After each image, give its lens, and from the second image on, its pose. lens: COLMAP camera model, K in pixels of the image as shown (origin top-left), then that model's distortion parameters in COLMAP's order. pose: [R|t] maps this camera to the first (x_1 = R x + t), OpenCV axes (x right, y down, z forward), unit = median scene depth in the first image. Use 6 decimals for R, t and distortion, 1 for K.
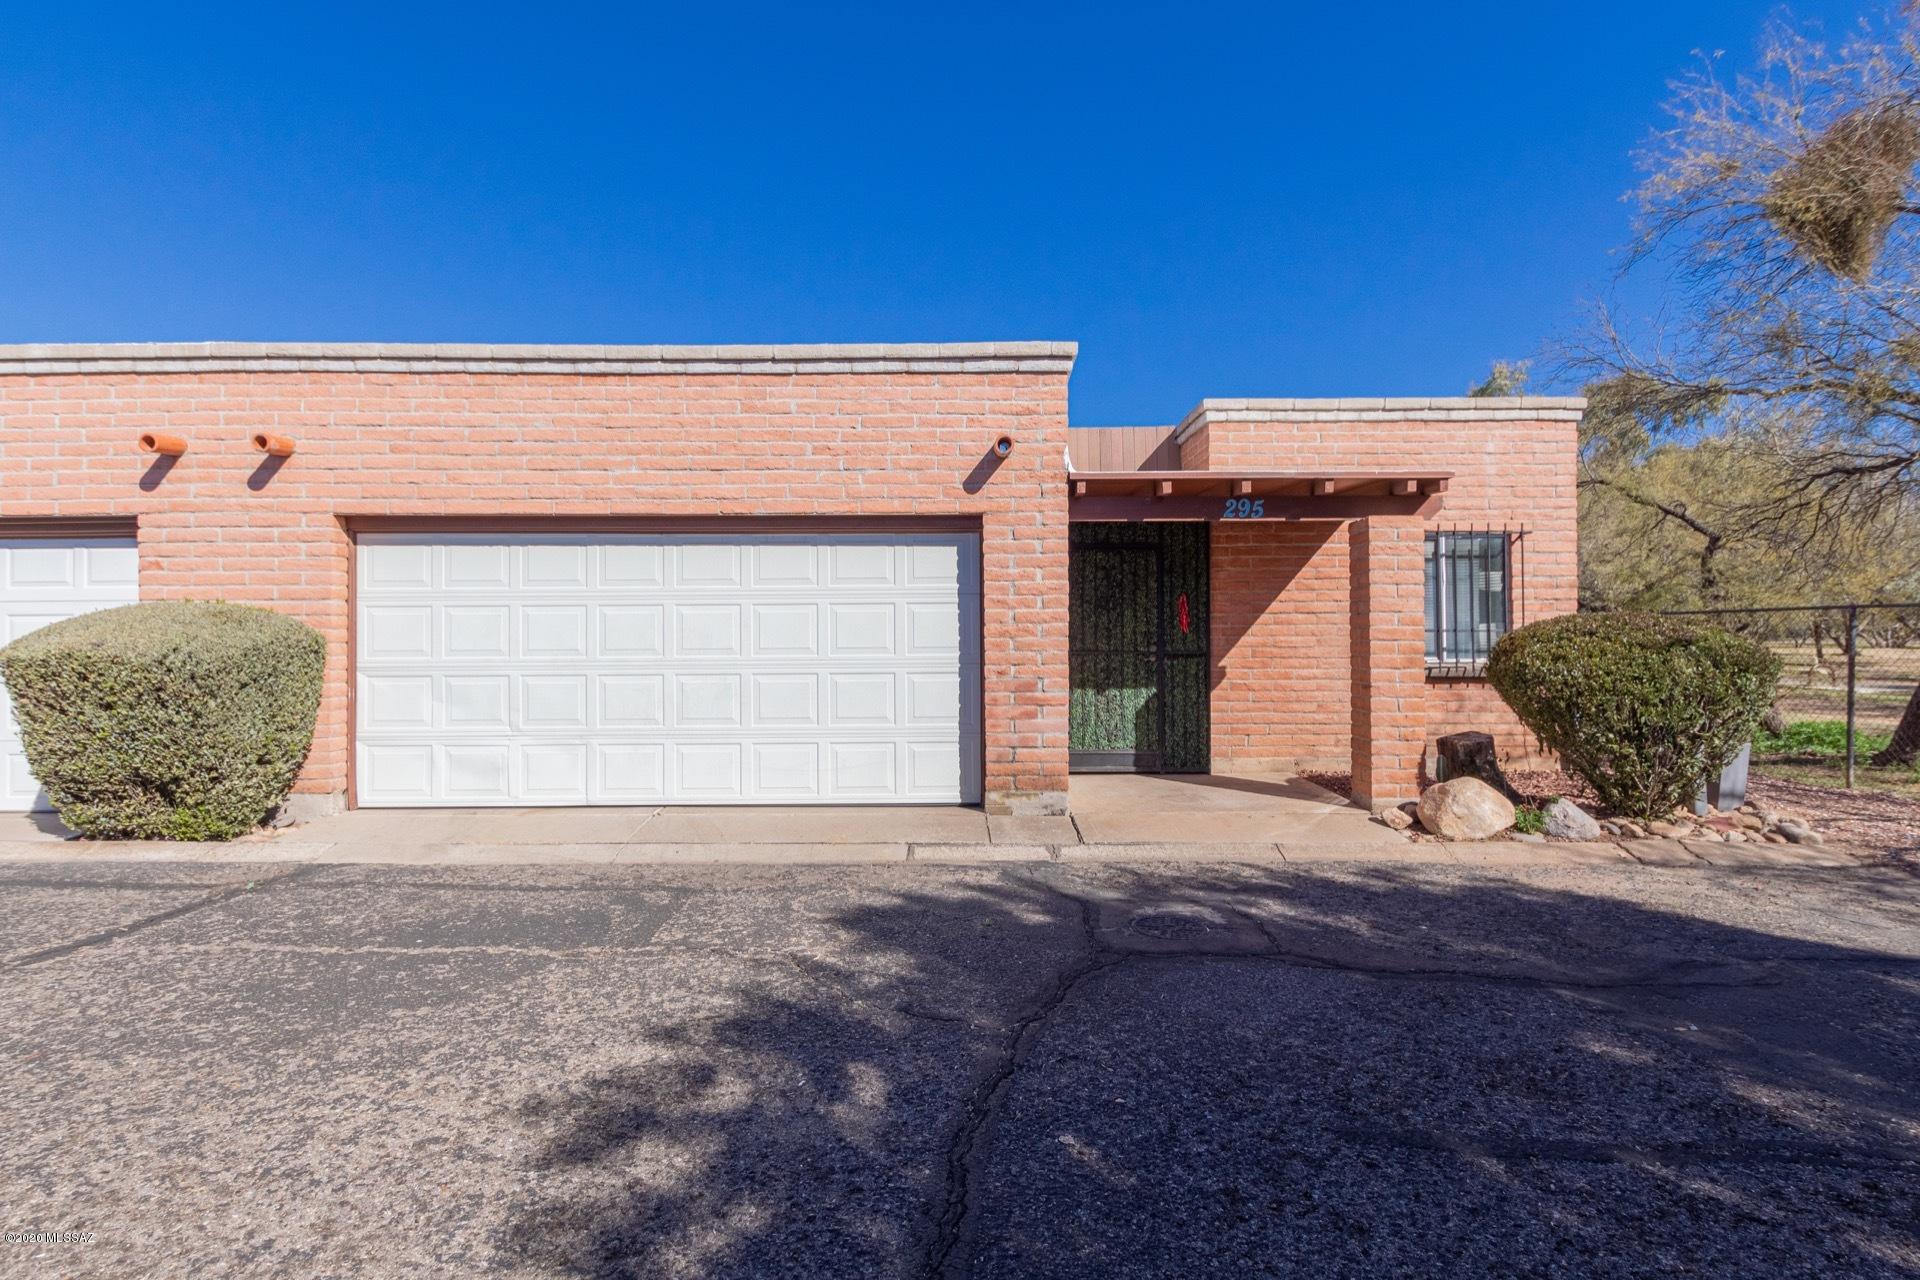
lens RADIAL K [[871.3, 0, 956.2], [0, 871.3, 642.1], [0, 0, 1]] dist [0.006048, -0.000324]
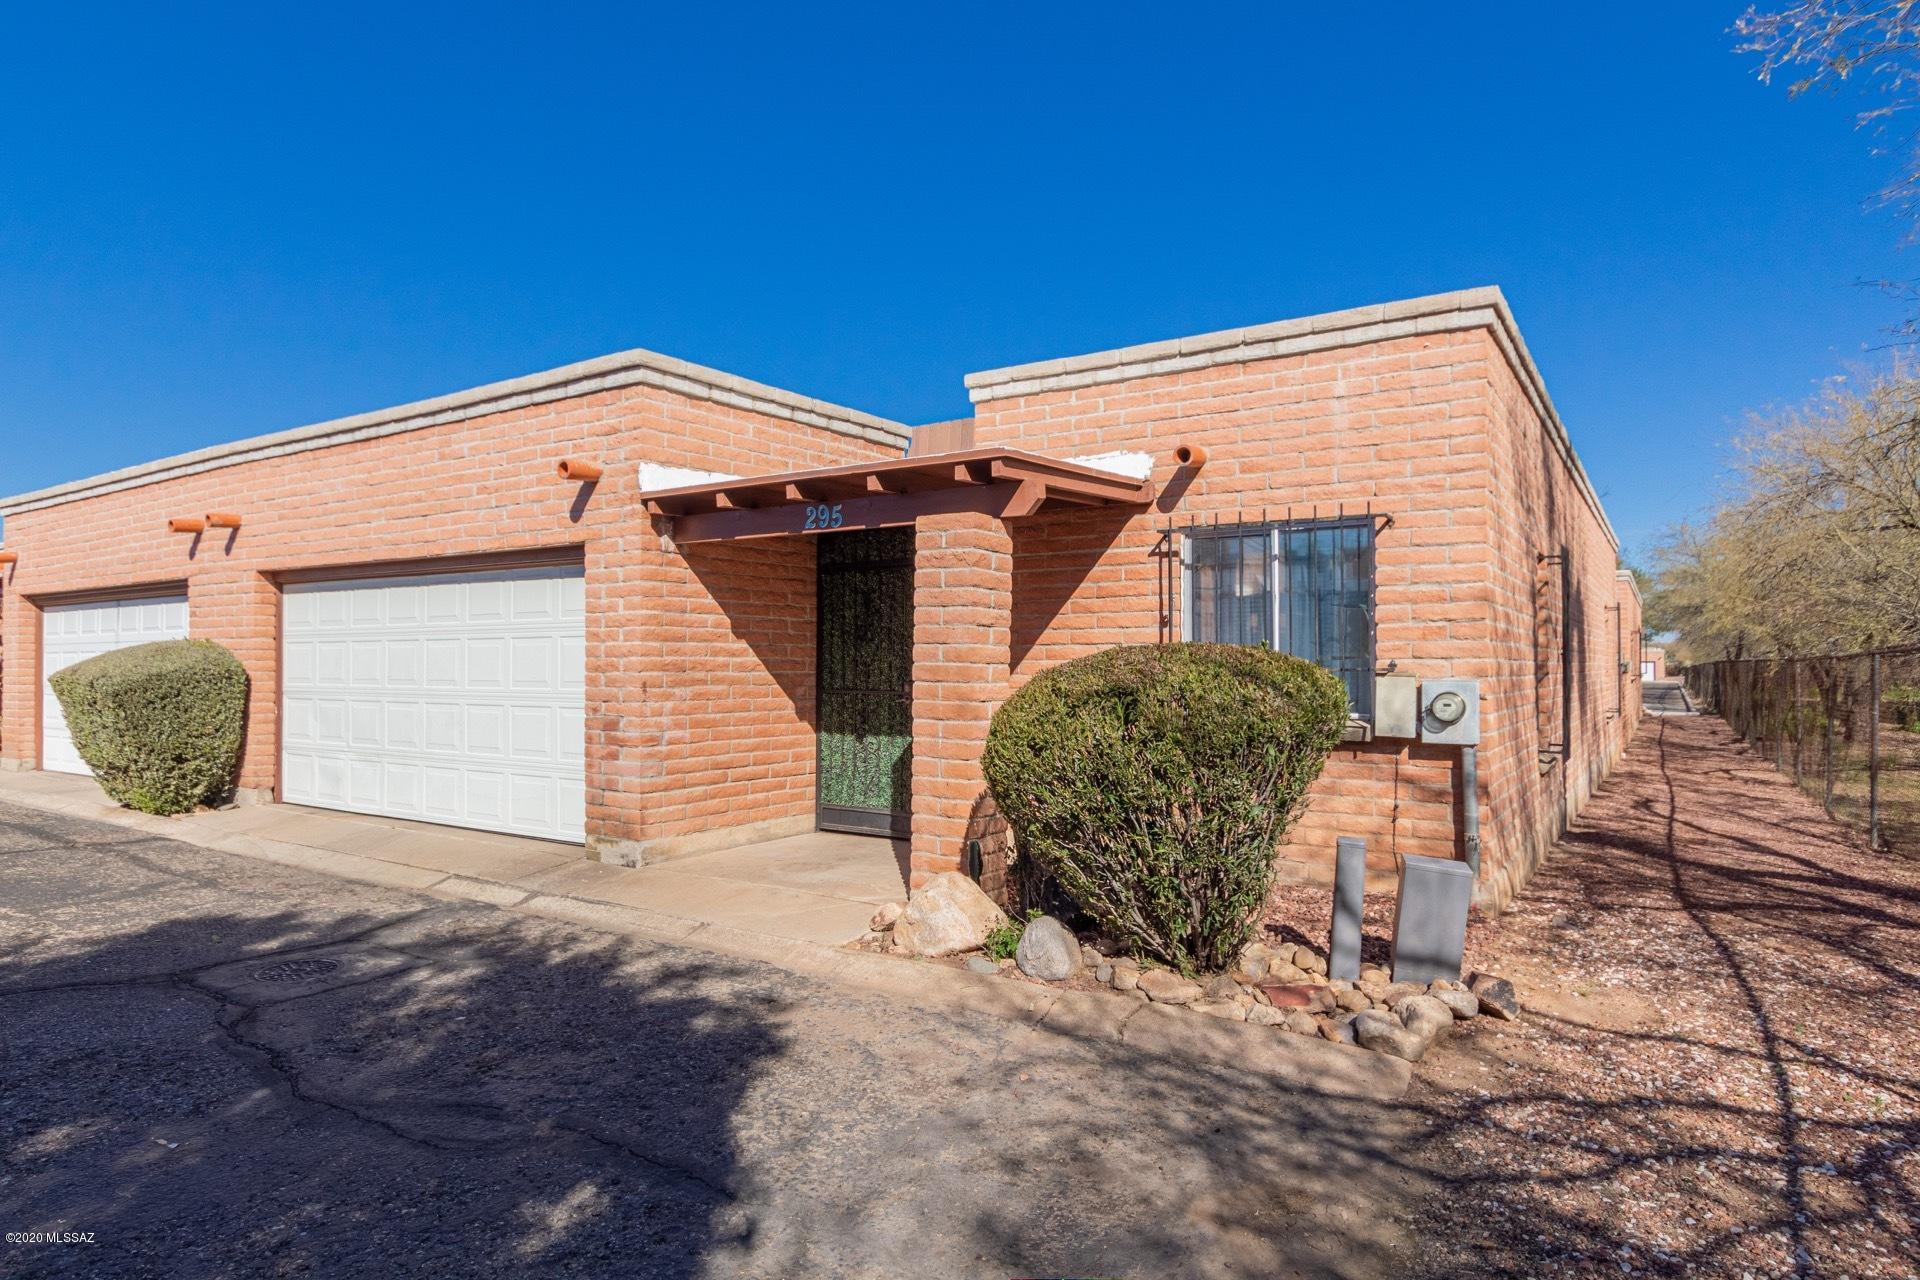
lens RADIAL K [[1004.8, 0, 960.5], [0, 1004.8, 669.5], [0, 0, 1]] dist [0.002530, -0.000950]
pose [[0.858137, 0.008440, -0.513351, 0.894032], [-0.011626, 0.999928, -0.002995, -0.009145], [0.513289, 0.008538, 0.858174, 0.253462]]
